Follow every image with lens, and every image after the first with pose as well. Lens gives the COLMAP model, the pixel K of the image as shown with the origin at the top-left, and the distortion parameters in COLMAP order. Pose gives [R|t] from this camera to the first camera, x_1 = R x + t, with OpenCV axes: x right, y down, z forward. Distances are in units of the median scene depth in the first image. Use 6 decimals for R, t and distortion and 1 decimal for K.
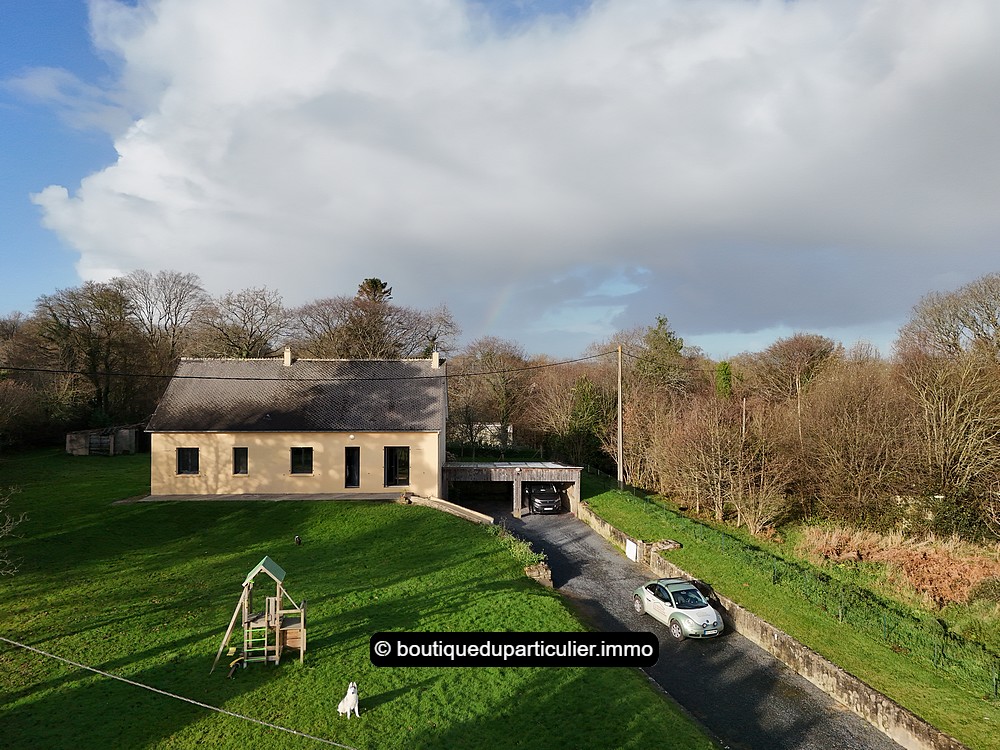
lens RADIAL K [[728.6, 0, 503.3], [0, 728.6, 376.5], [0, 0, 1]] dist [0.064167, -0.057391]
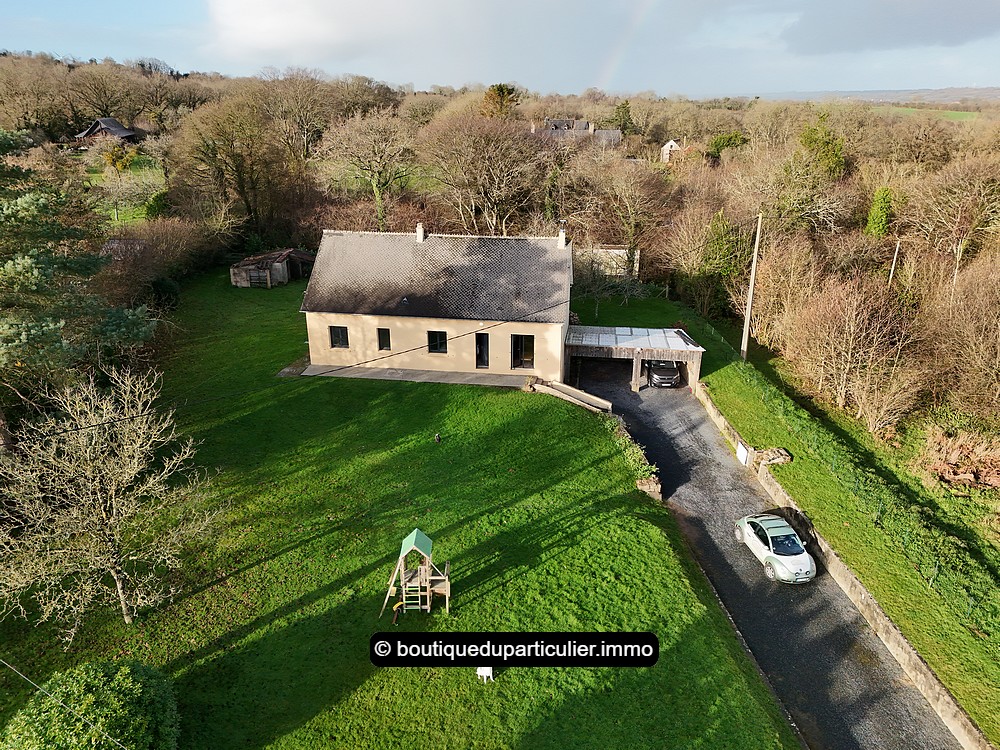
lens RADIAL K [[728.6, 0, 501.1], [0, 728.6, 374.0], [0, 0, 1]] dist [0.064167, -0.057391]
pose [[0.984841, 0.054345, -0.164728, 0.000461], [0.002872, 0.944416, 0.328740, -0.235281], [0.173437, -0.324230, 0.929943, -0.009948]]
